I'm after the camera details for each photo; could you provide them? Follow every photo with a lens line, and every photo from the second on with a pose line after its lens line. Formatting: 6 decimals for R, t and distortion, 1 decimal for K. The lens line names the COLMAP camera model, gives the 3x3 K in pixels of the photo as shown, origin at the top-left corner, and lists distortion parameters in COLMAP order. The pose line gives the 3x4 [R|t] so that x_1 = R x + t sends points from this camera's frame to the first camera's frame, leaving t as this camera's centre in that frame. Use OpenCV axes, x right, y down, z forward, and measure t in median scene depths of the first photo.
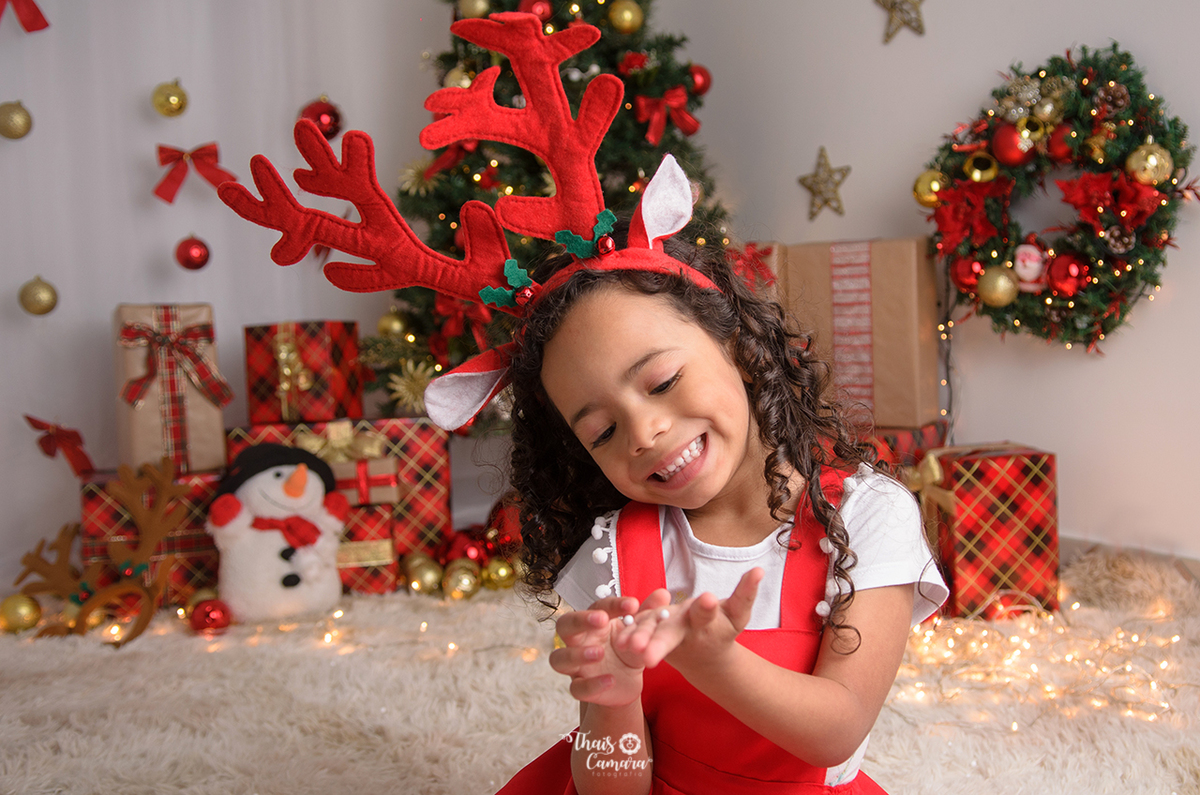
lens RADIAL K [[1244.2, 0, 667.9], [0, 1244.2, 403.6], [0, 0, 1]] dist [0.019959, 0.008335]
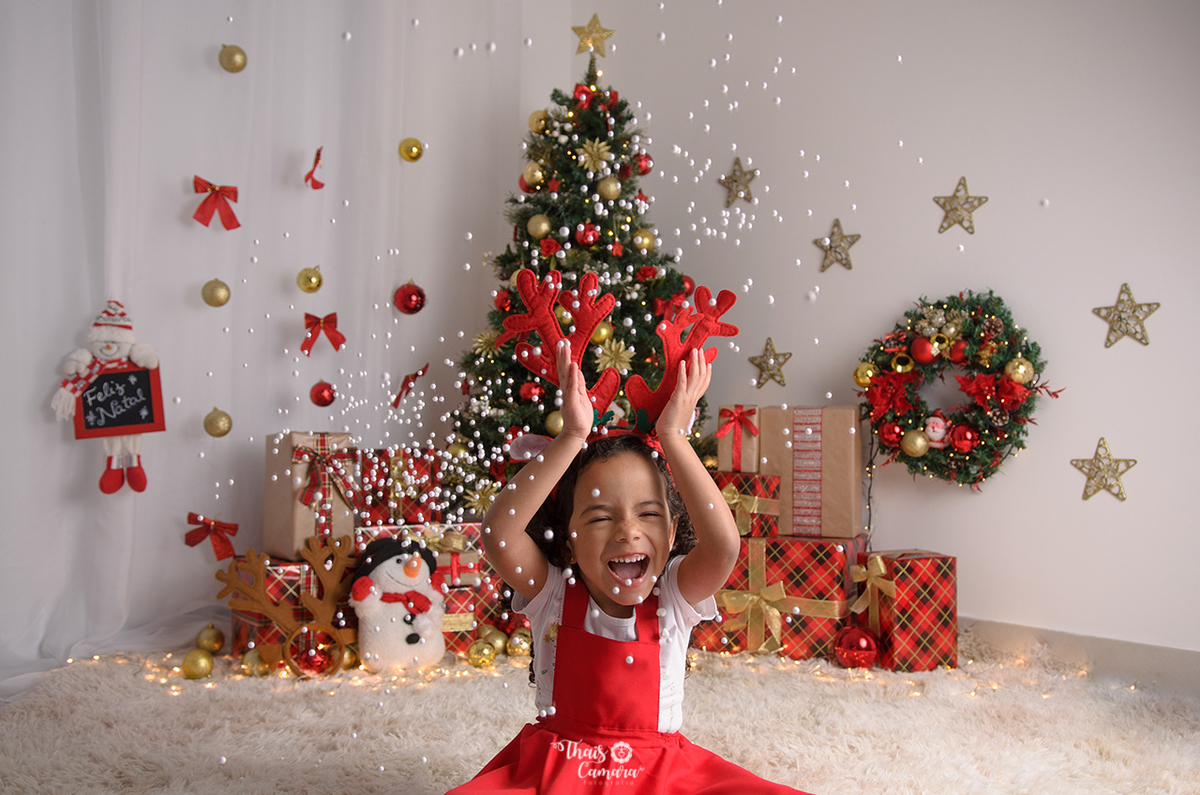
lens RADIAL K [[1133.7, 0, 600.0], [0, 1133.7, 397.5], [0, 0, 1]] dist [-0.006253, 0.002705]
pose [[0.987868, 0.043453, 0.149095, -0.318114], [-0.026982, 0.993480, -0.110768, 0.011773], [-0.152937, 0.105401, 0.982599, -0.285478]]
